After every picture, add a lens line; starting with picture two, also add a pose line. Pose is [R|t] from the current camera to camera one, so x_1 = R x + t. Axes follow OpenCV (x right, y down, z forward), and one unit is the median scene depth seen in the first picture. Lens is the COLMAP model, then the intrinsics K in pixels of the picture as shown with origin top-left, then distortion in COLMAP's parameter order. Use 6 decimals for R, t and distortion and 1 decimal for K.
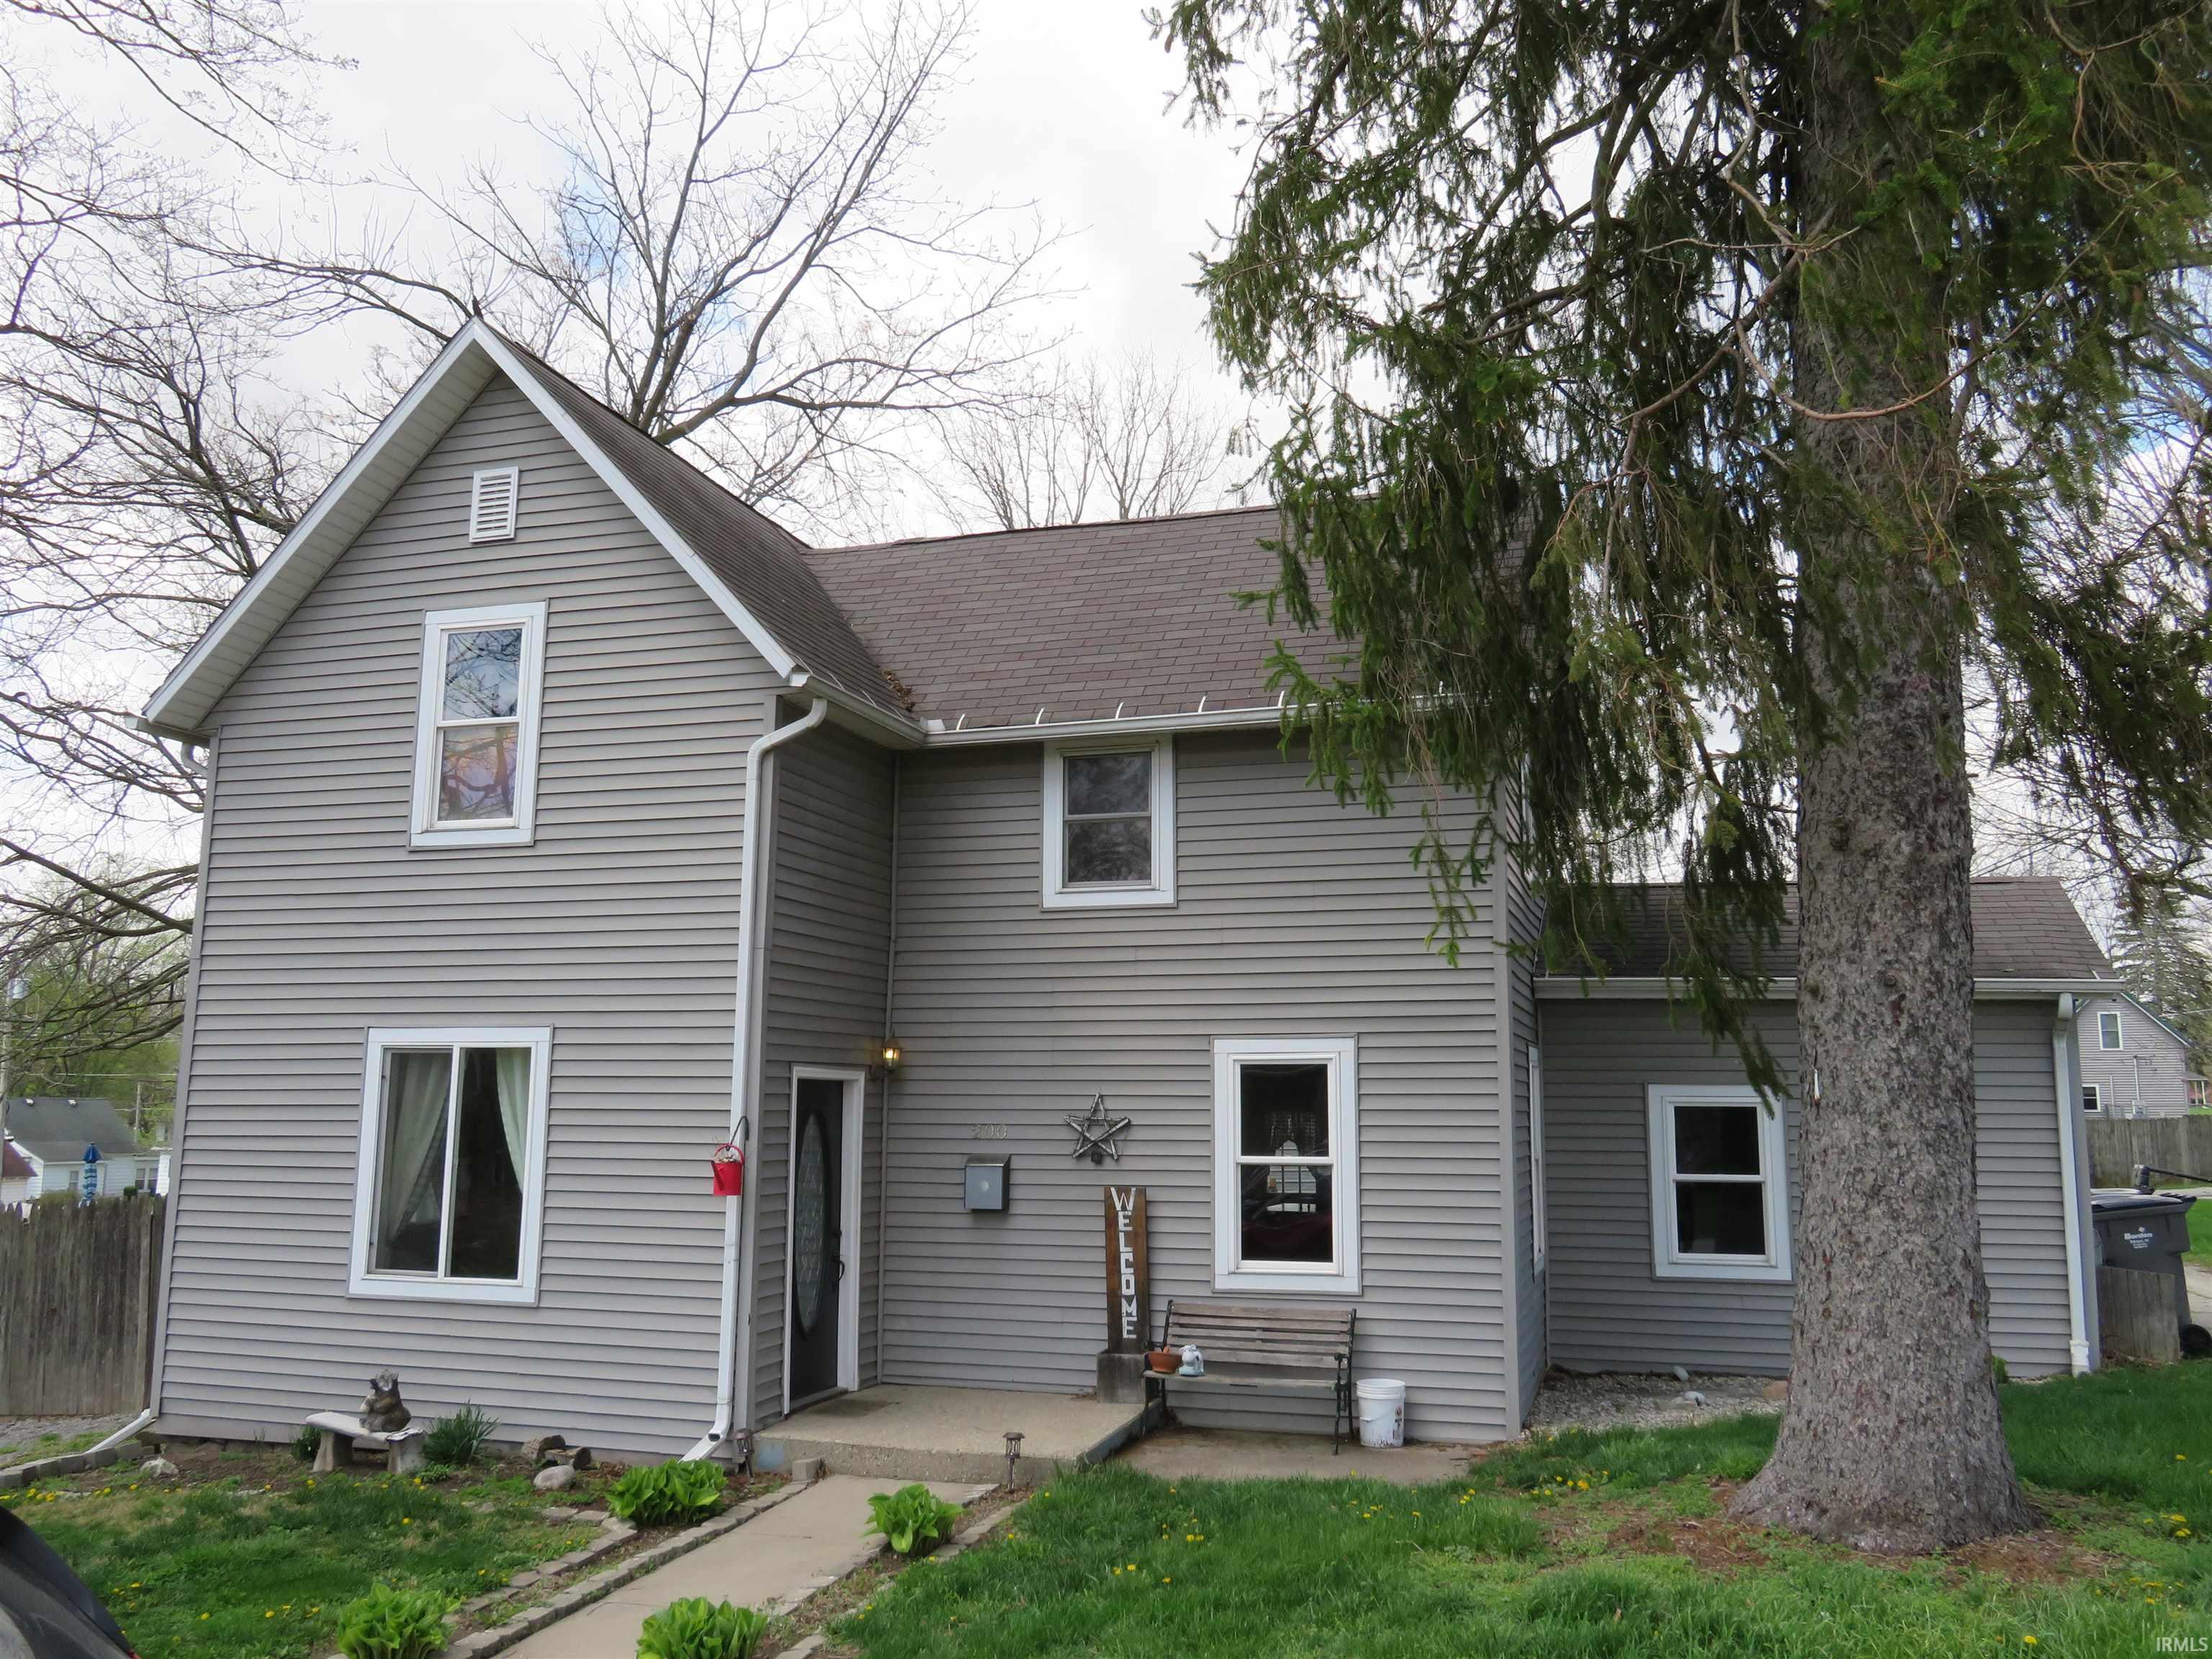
lens RADIAL K [[1765.8, 0, 1105.9], [0, 1765.8, 793.3], [0, 0, 1]] dist [-0.034007, 0.003145]
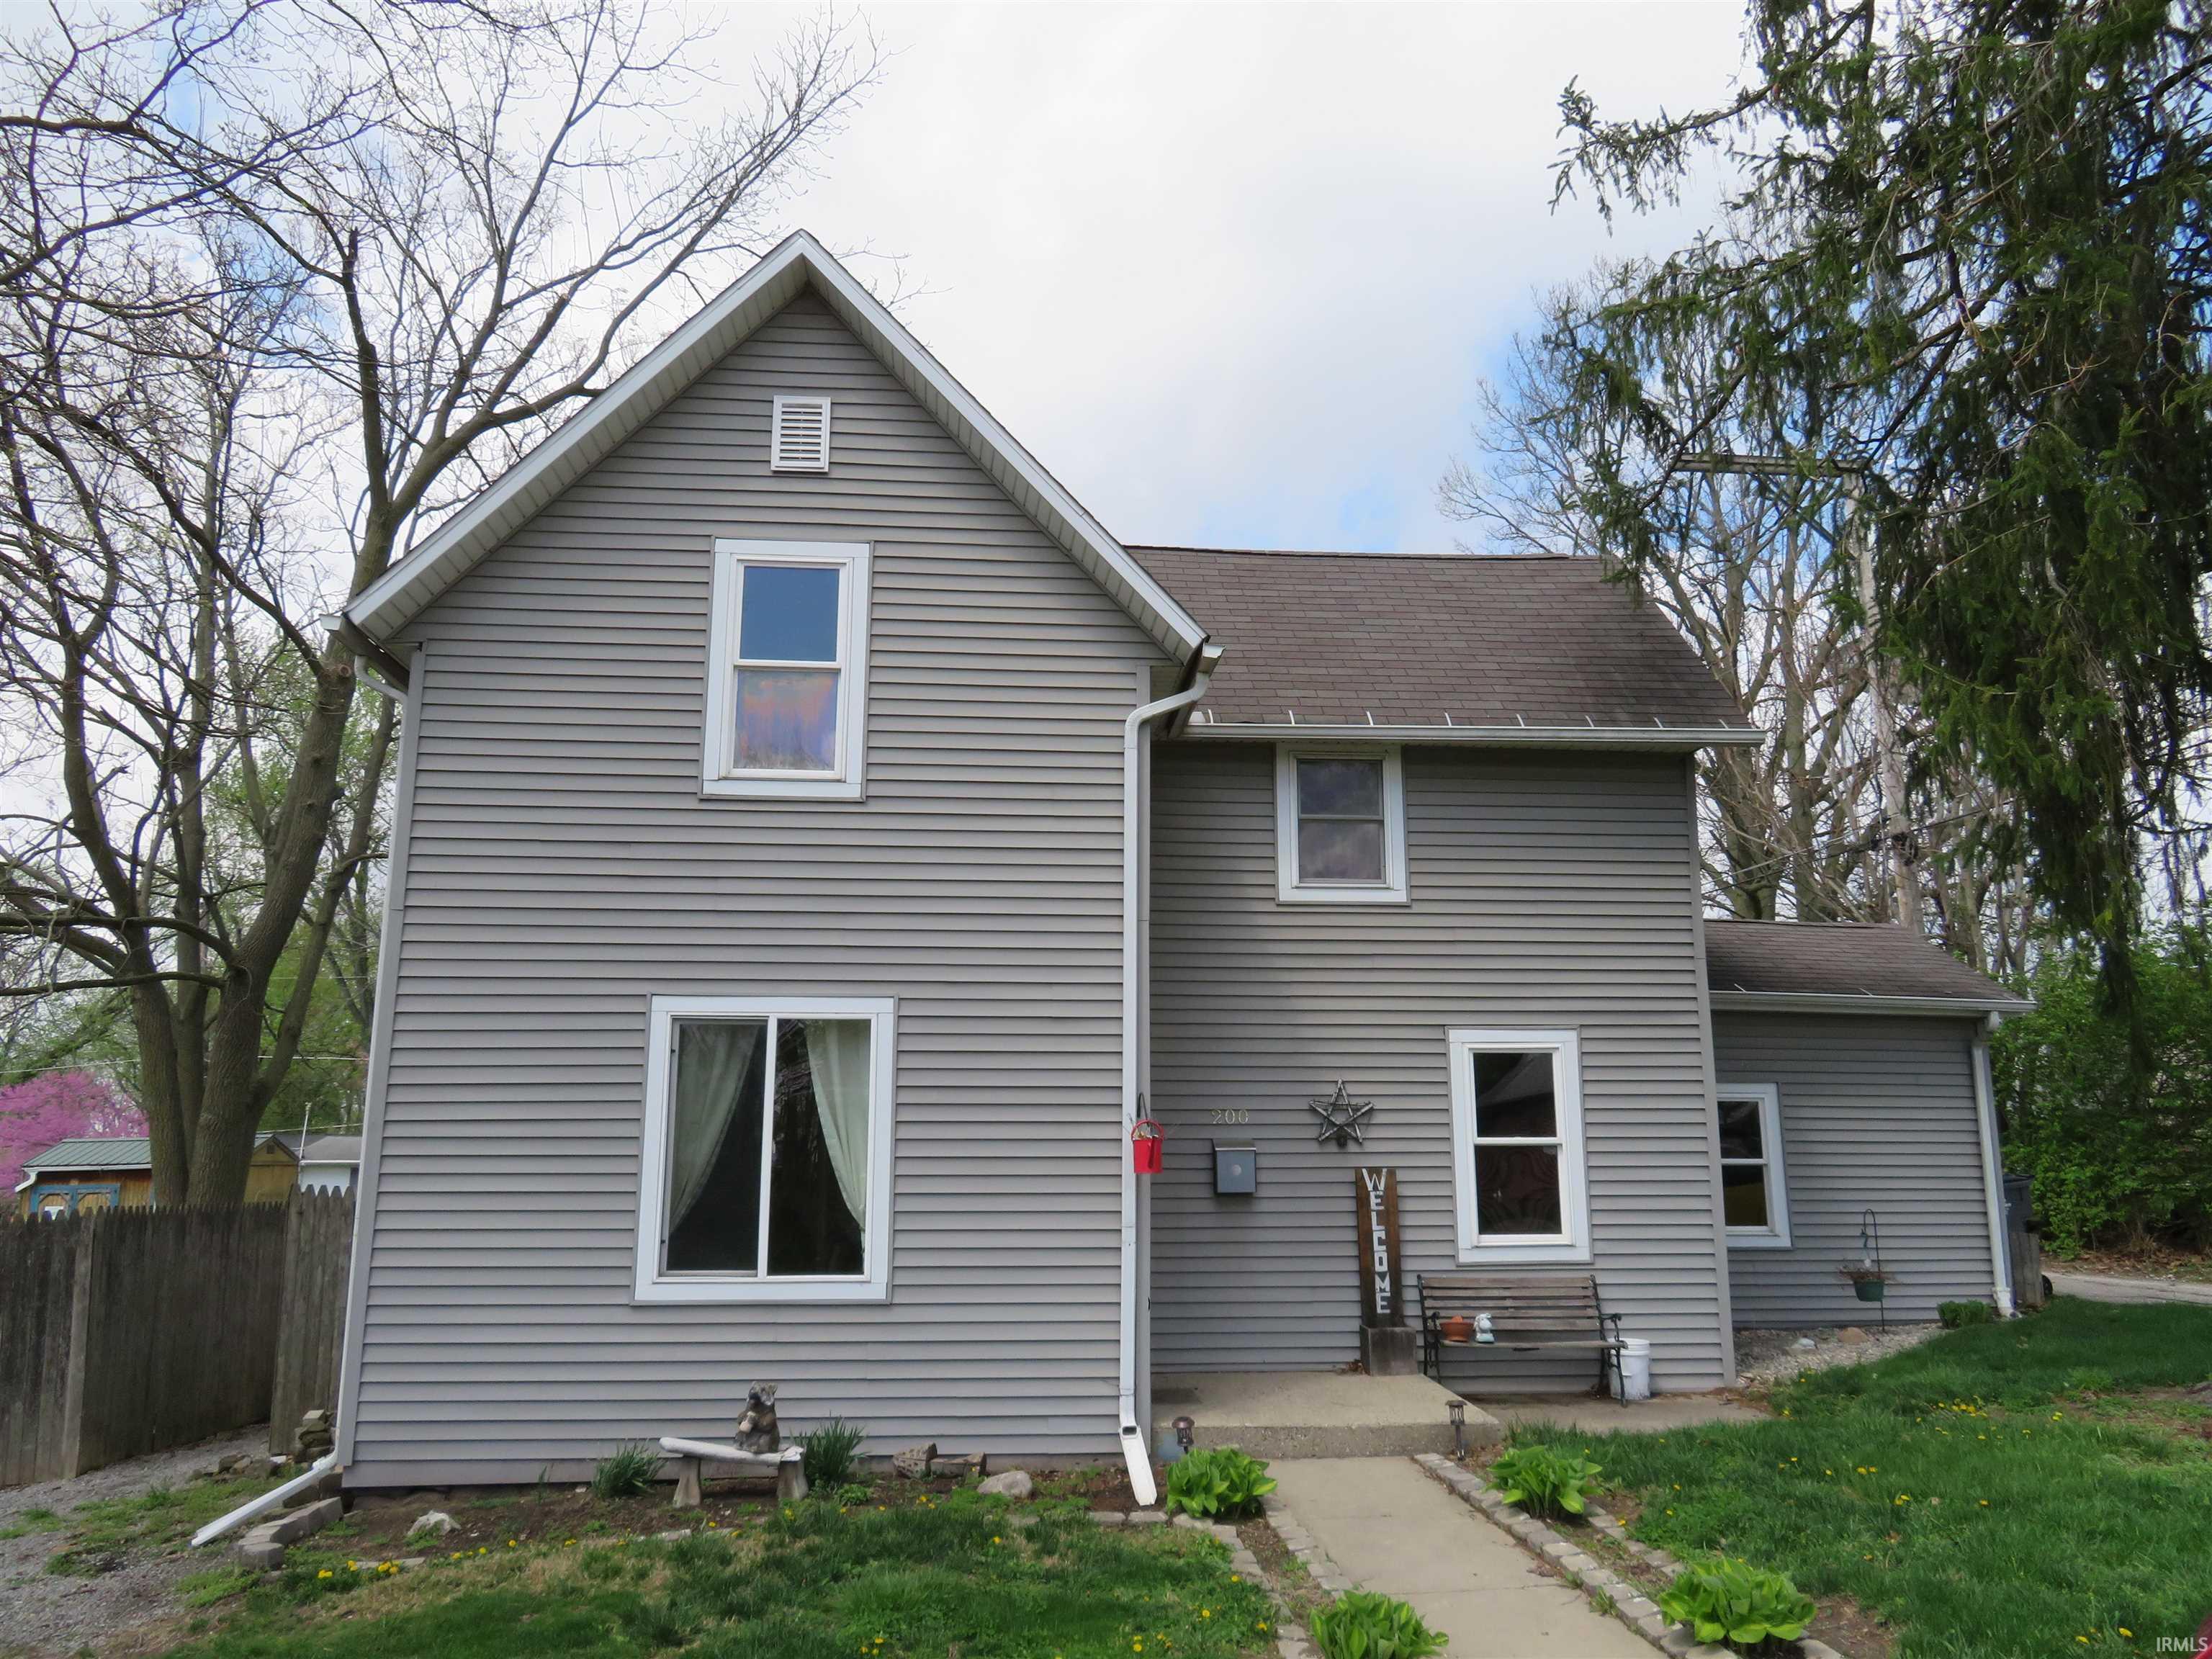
lens RADIAL K [[1582.3, 0, 1098.3], [0, 1582.3, 803.1], [0, 0, 1]] dist [-0.016449, 0.002216]
pose [[0.929881, 0.074116, 0.360317, -0.500945], [-0.060329, 0.996956, -0.049378, 0.062818], [-0.362880, 0.024178, 0.931522, 0.176905]]
